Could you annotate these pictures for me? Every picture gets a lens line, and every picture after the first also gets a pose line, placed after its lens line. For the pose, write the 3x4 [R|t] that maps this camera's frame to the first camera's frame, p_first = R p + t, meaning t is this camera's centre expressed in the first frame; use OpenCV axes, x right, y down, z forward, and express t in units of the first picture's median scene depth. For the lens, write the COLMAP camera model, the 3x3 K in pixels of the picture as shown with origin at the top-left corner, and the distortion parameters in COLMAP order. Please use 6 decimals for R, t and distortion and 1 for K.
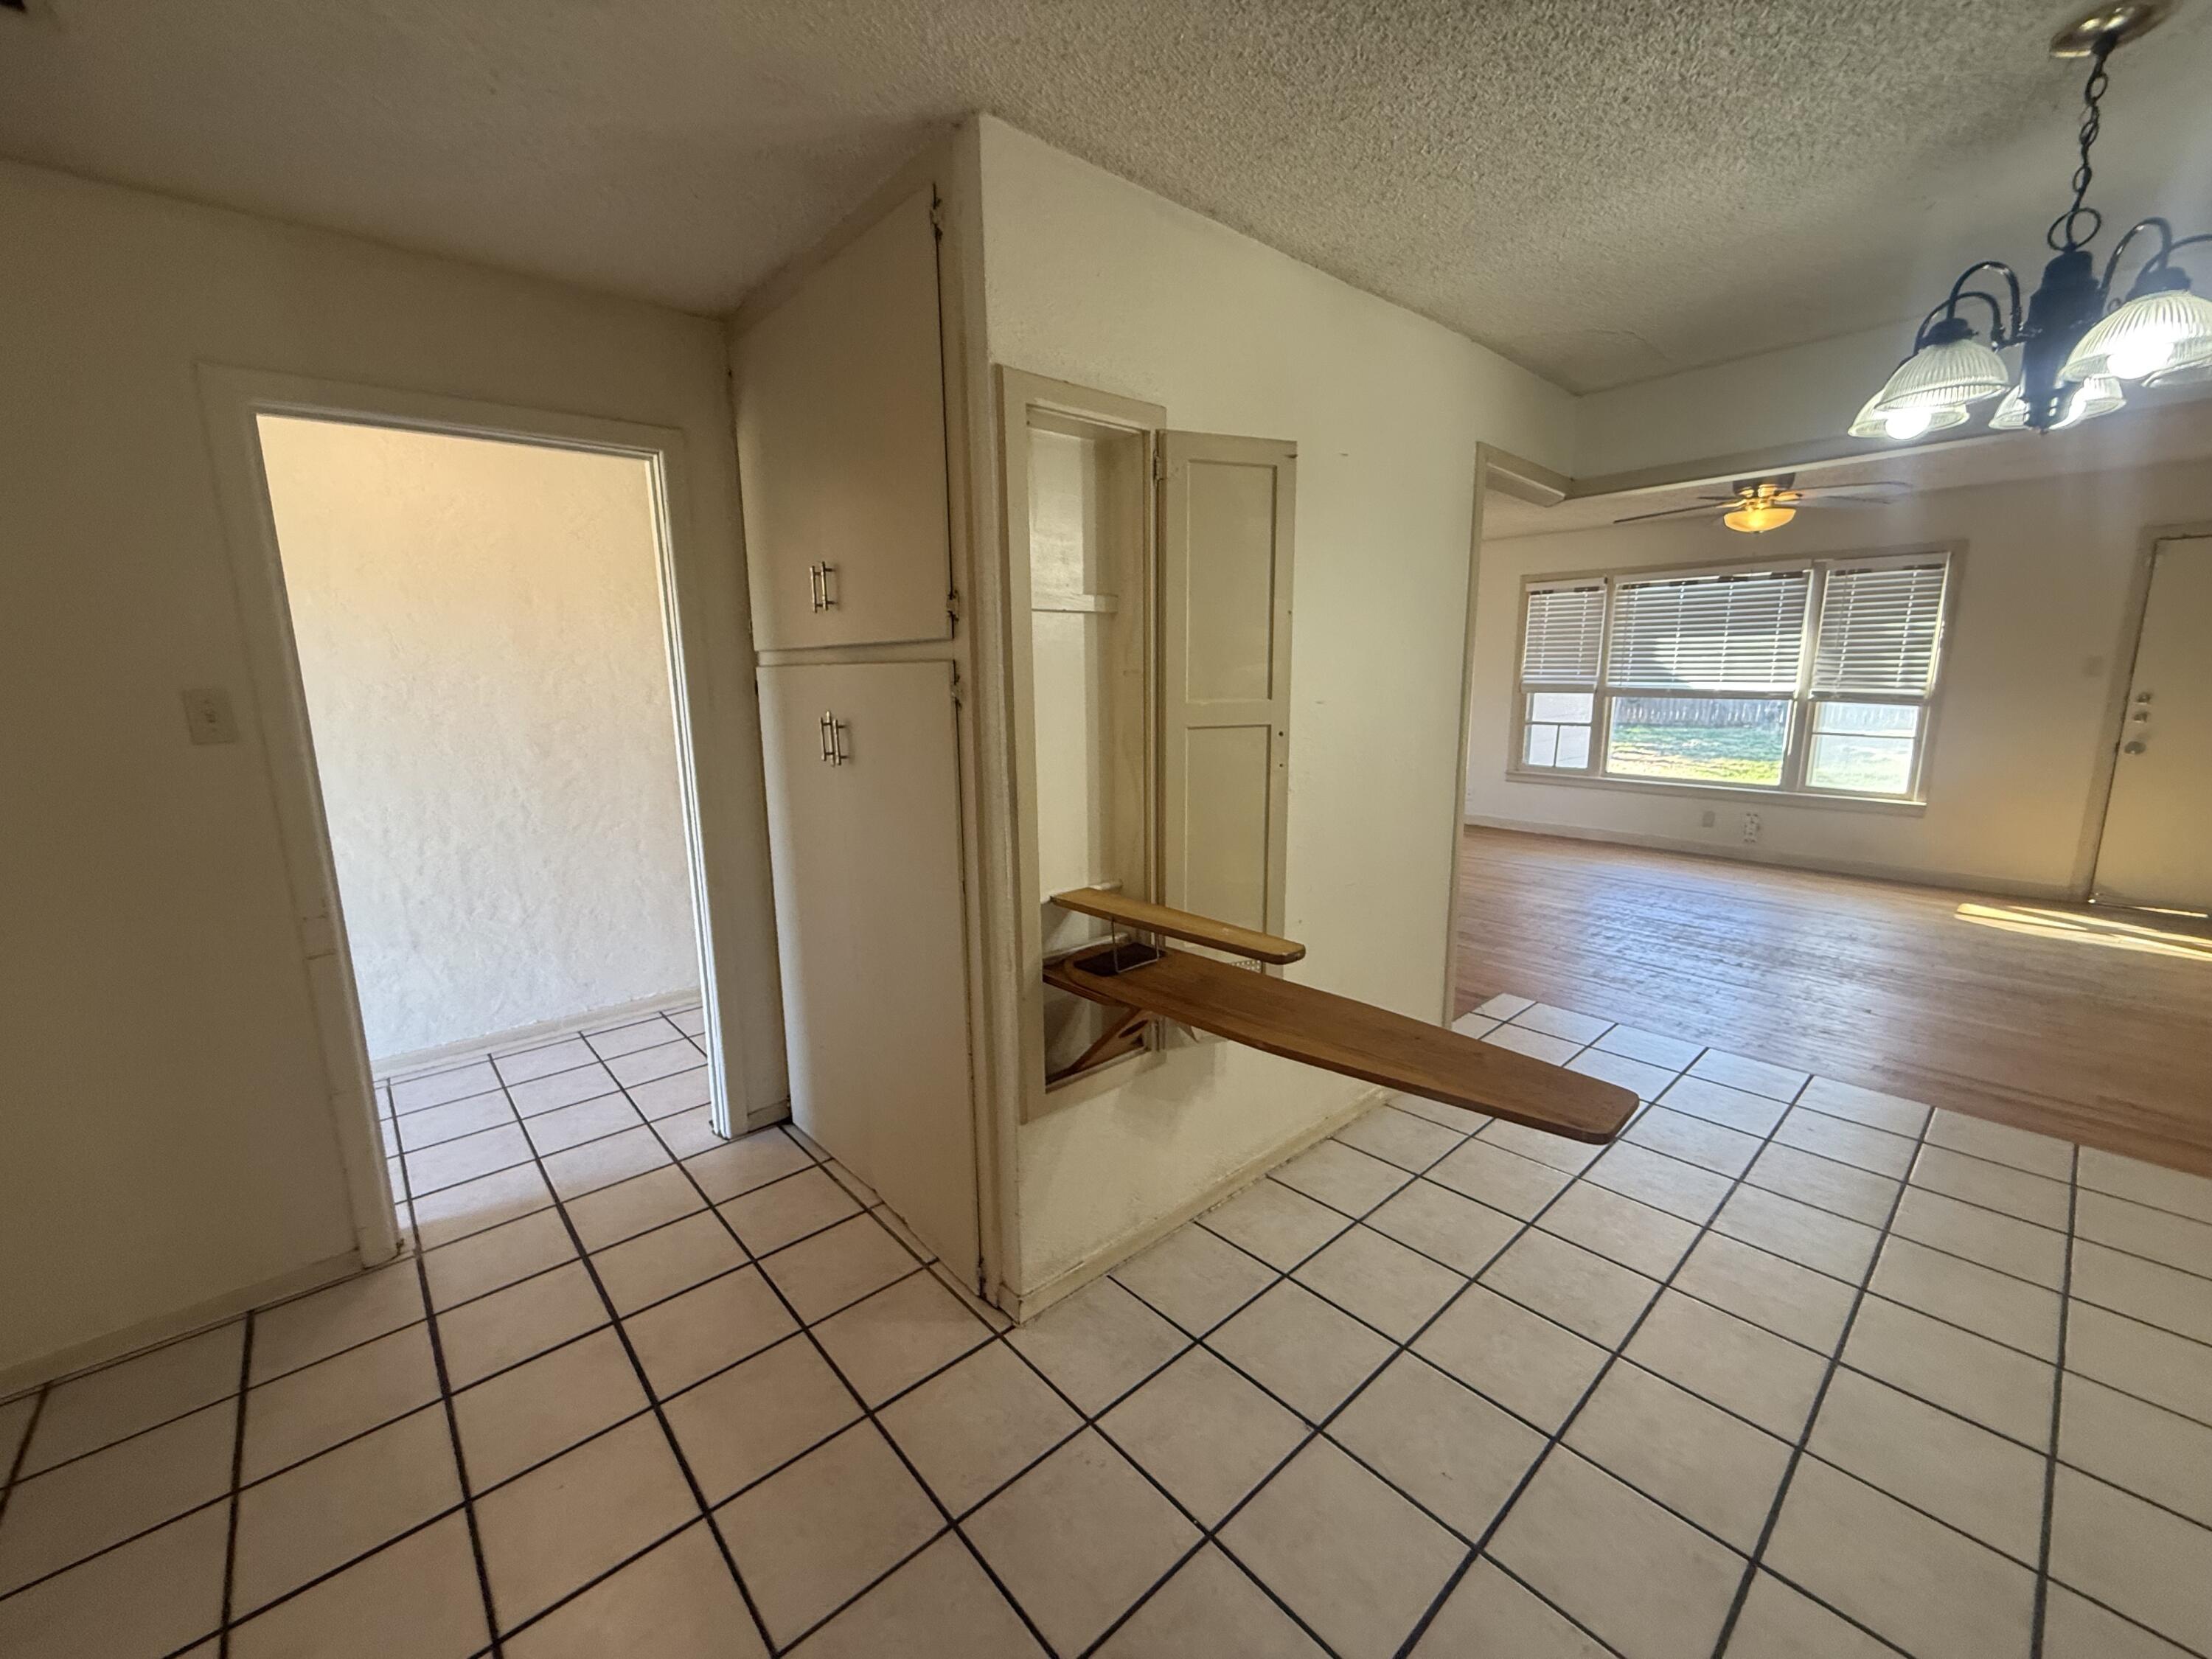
lens RADIAL K [[881.9, 0, 1105.1], [0, 881.9, 832.5], [0, 0, 1]] dist [-0.003446, 0.000722]
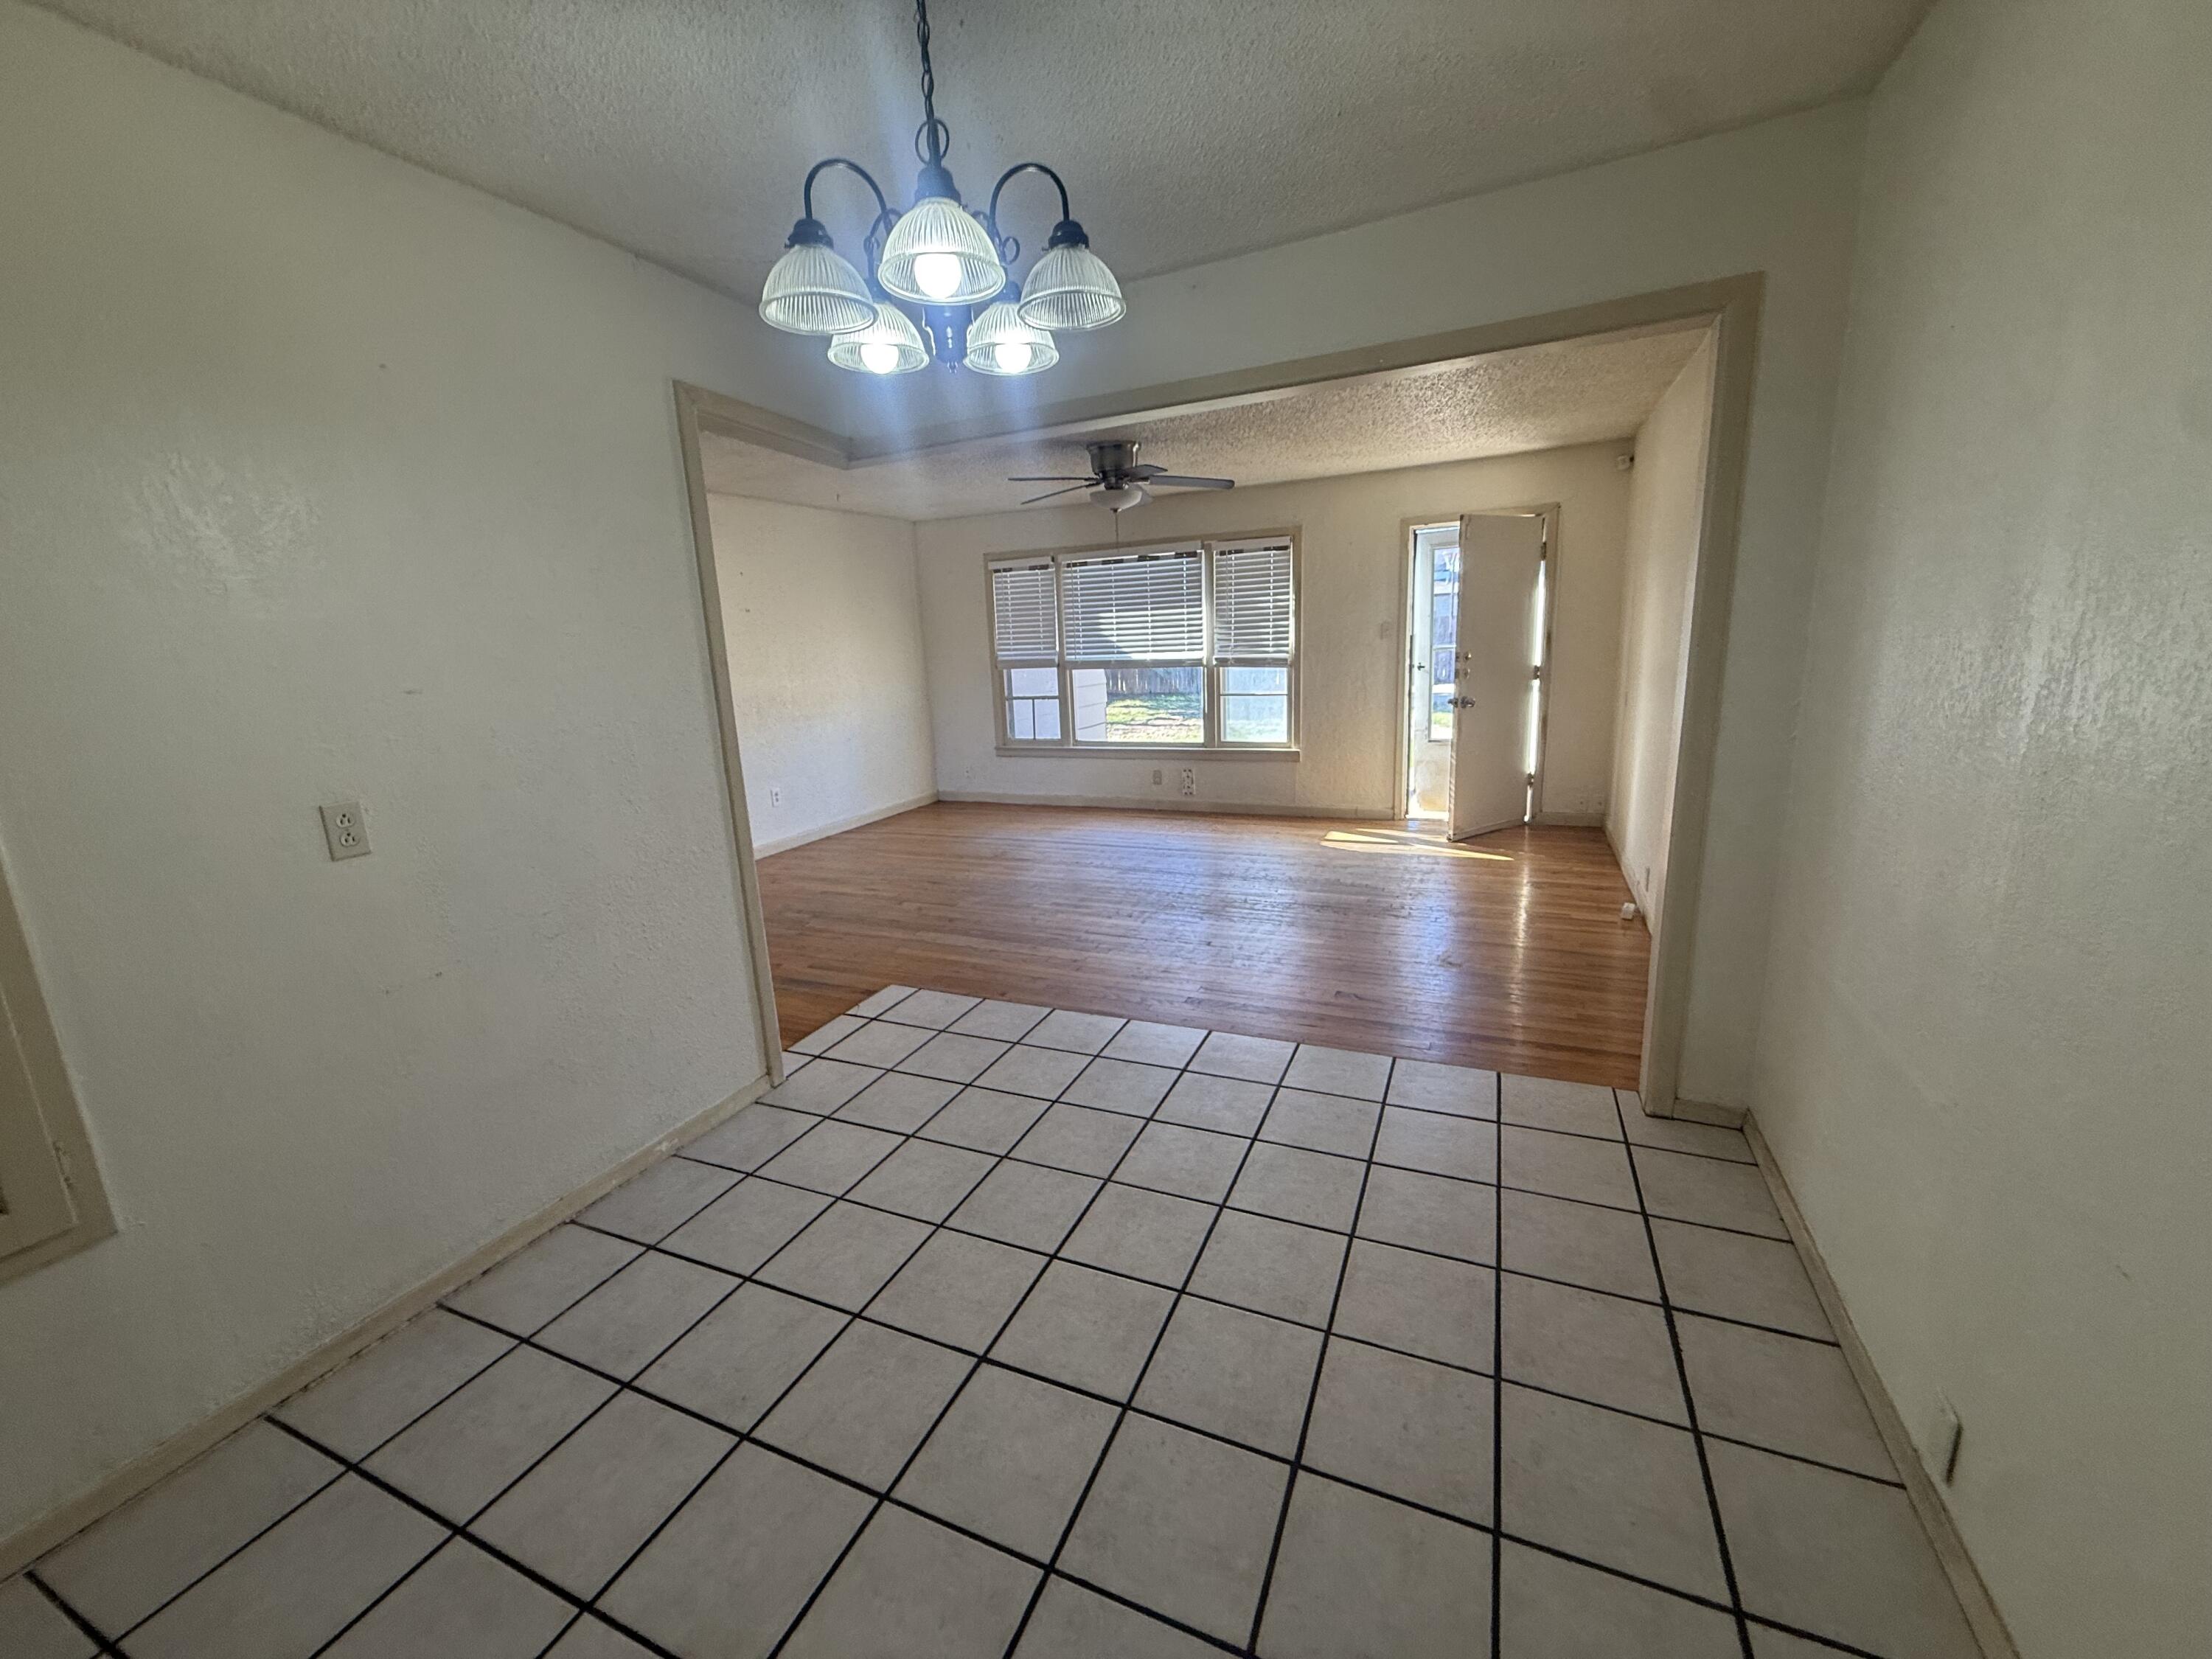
lens RADIAL K [[881.9, 0, 1114.9], [0, 881.9, 823.2], [0, 0, 1]] dist [-0.003446, 0.000722]
pose [[0.906520, -0.108760, 0.407913, 0.197701], [0.106633, 0.993903, 0.028025, 0.005429], [-0.408474, 0.018091, 0.912591, 0.020477]]
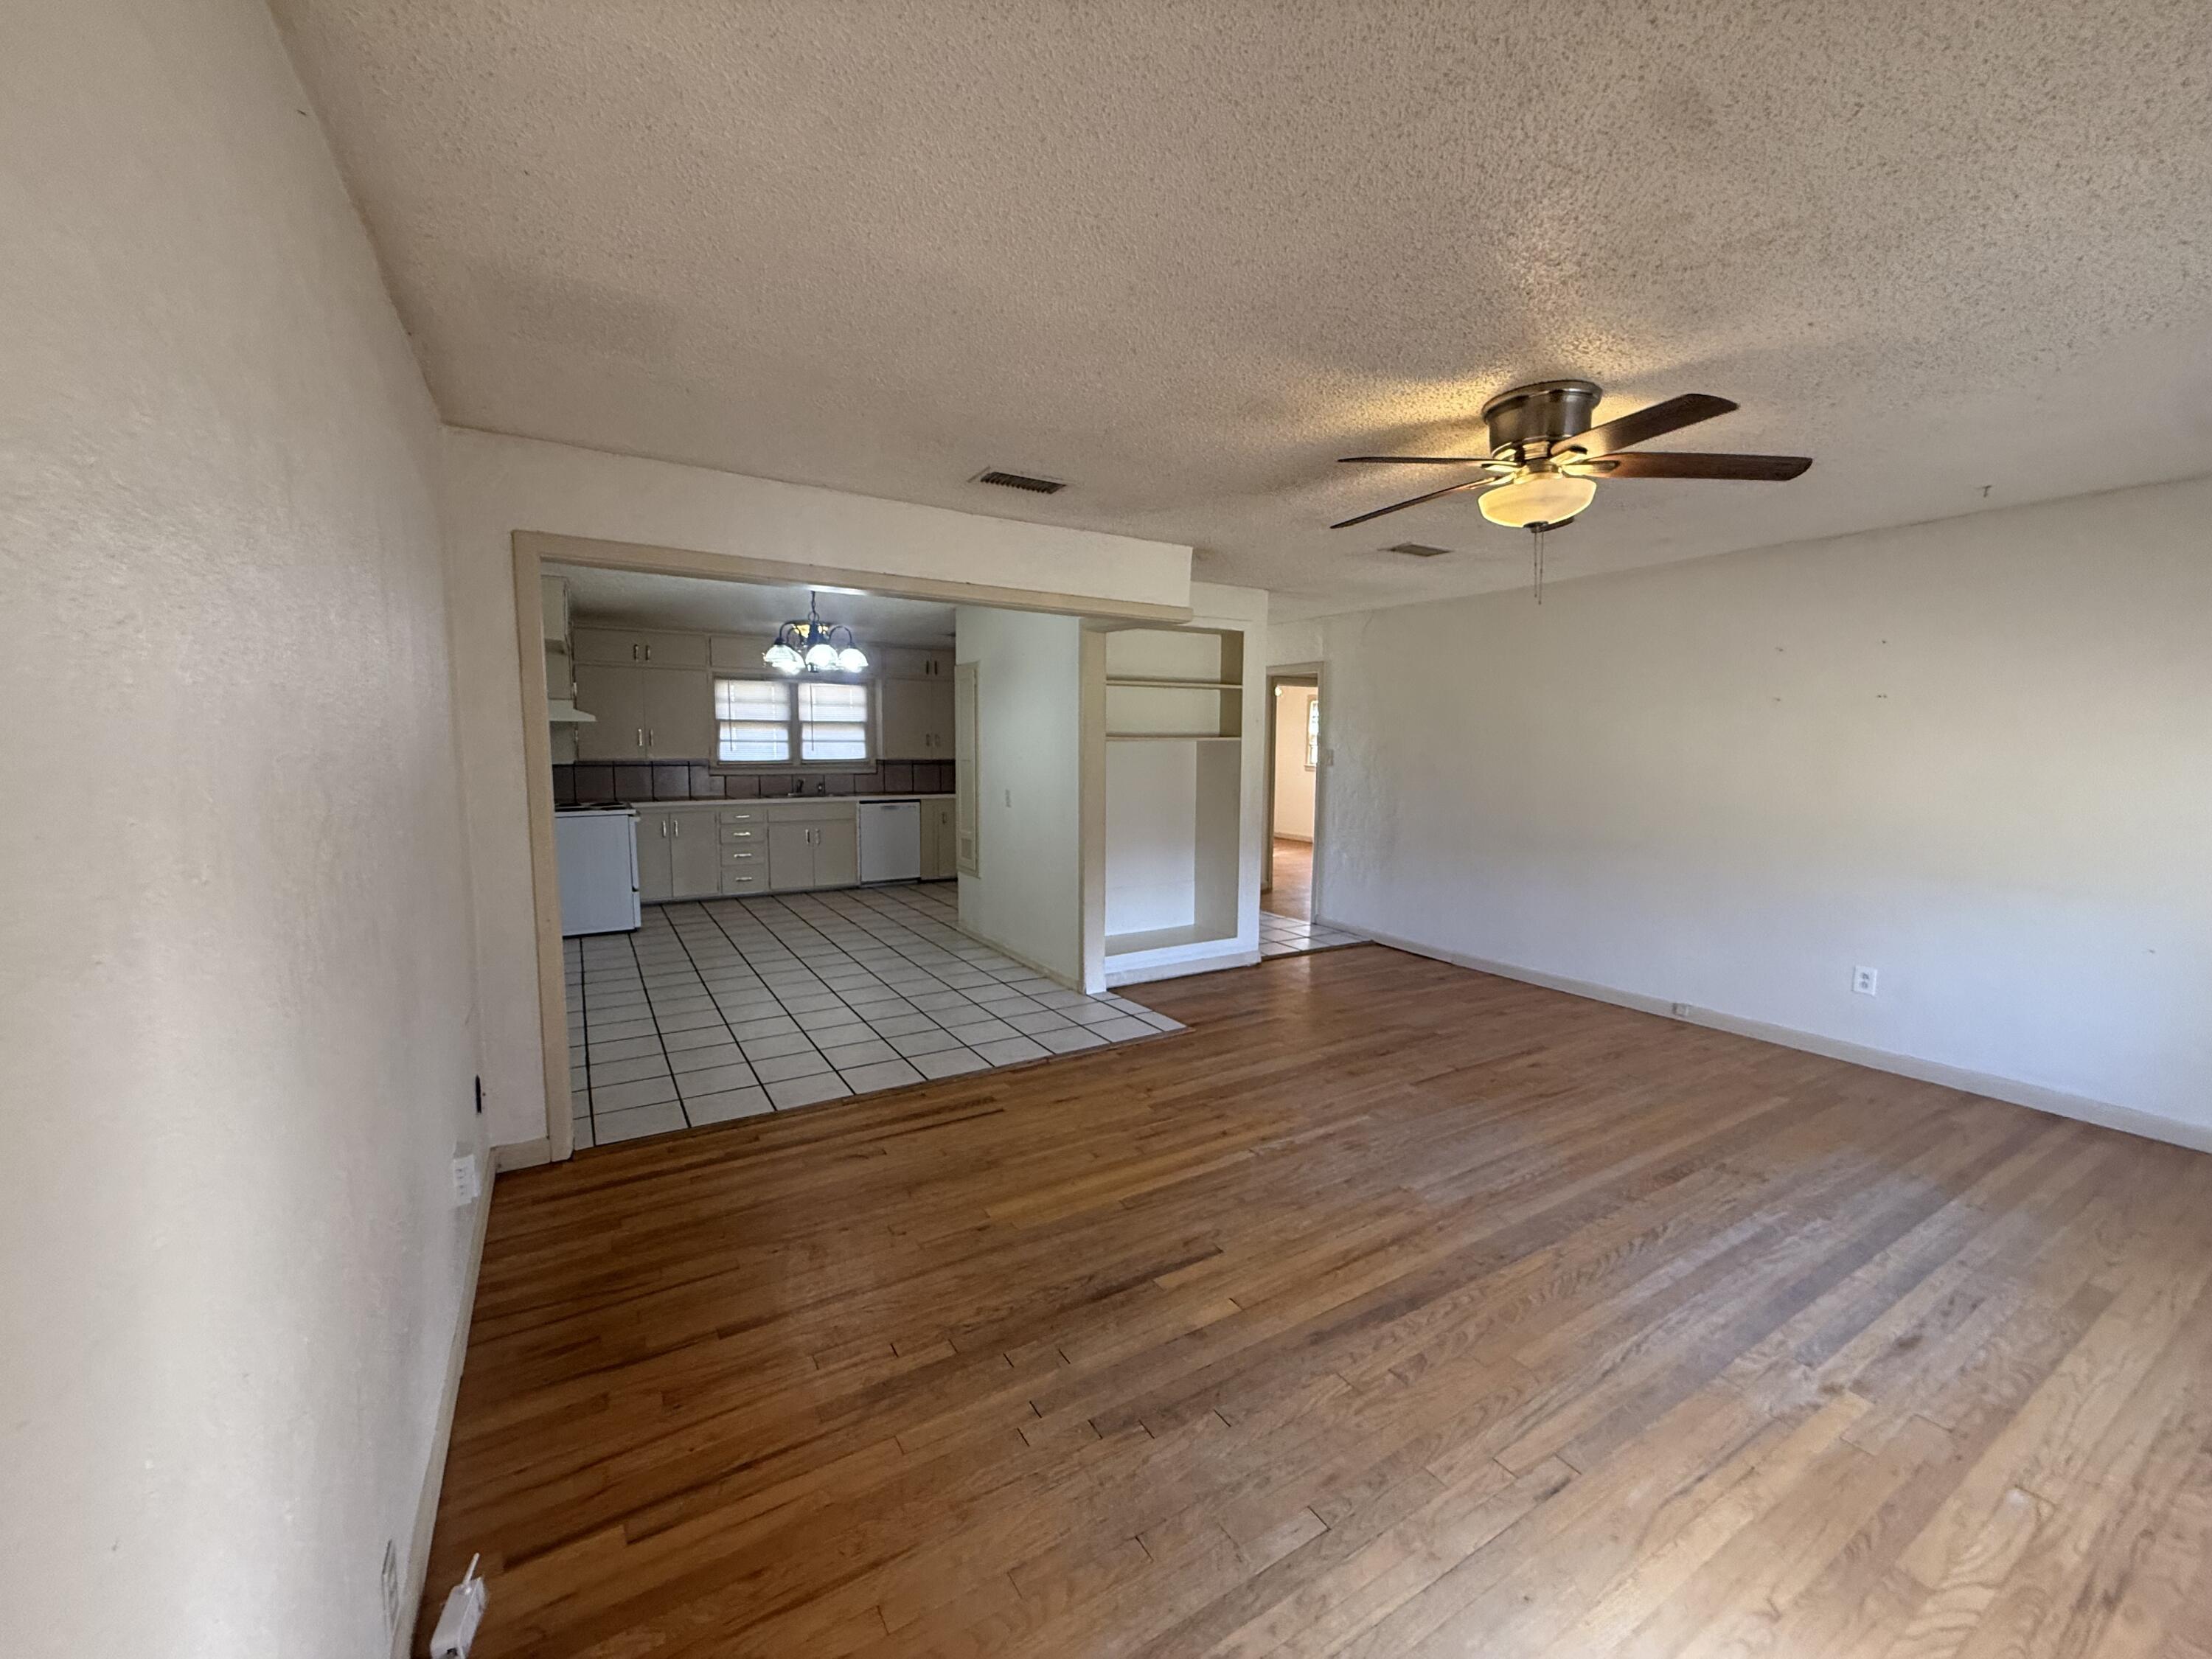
lens RADIAL K [[881.9, 0, 1094.7], [0, 881.9, 831.4], [0, 0, 1]] dist [-0.003446, 0.000722]
pose [[-0.188232, 0.116784, -0.975156, 1.038038], [-0.189919, 0.969836, 0.152807, -0.145118], [0.963587, 0.213963, -0.160375, 0.668790]]
